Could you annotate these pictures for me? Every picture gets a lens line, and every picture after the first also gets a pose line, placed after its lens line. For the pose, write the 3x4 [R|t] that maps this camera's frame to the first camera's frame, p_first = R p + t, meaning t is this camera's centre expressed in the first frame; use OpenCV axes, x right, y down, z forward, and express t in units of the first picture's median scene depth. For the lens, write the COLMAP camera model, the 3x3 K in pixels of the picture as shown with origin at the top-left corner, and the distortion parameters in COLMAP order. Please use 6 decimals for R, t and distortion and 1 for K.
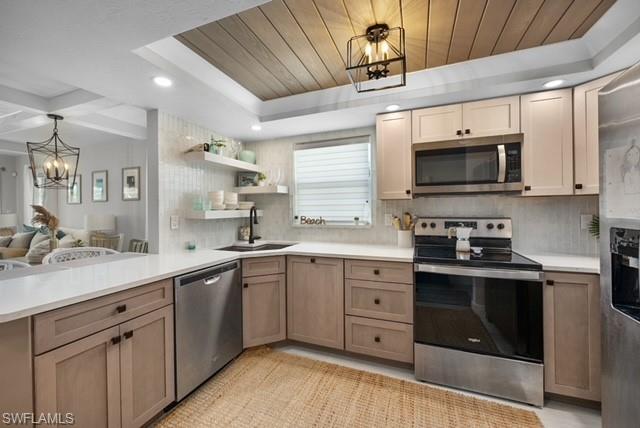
lens RADIAL K [[253.1, 0, 315.0], [0, 253.1, 209.8], [0, 0, 1]] dist [-0.001891, -0.000270]
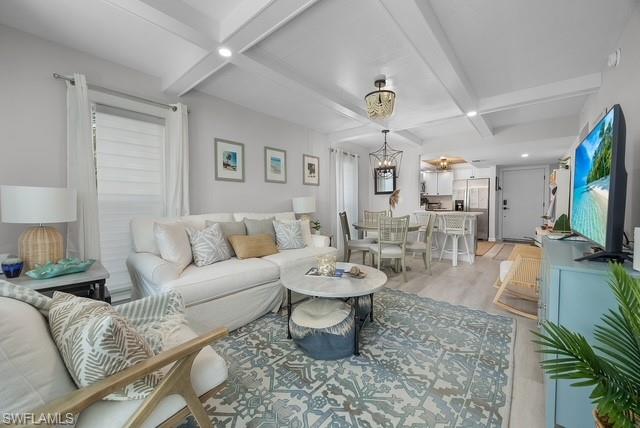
lens RADIAL K [[253.1, 0, 315.0], [0, 253.1, 209.8], [0, 0, 1]] dist [-0.001891, -0.000270]
pose [[0.327404, -0.017137, 0.944729, -3.522032], [0.002270, 0.999847, 0.017350, 0.104314], [-0.944882, -0.003536, 0.327392, 1.207737]]
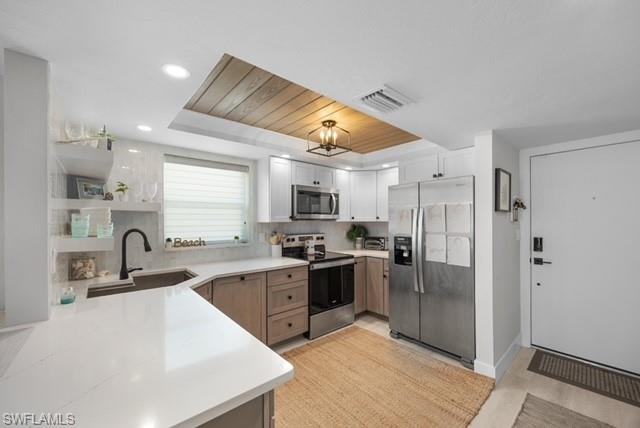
lens RADIAL K [[256.3, 0, 311.2], [0, 256.3, 222.3], [0, 0, 1]] dist [-0.001891, -0.000185]
pose [[0.467601, 0.000980, 0.883939, -0.865155], [0.000990, 0.999998, -0.001632, -0.040853], [-0.883939, 0.001638, 0.467599, 0.226723]]
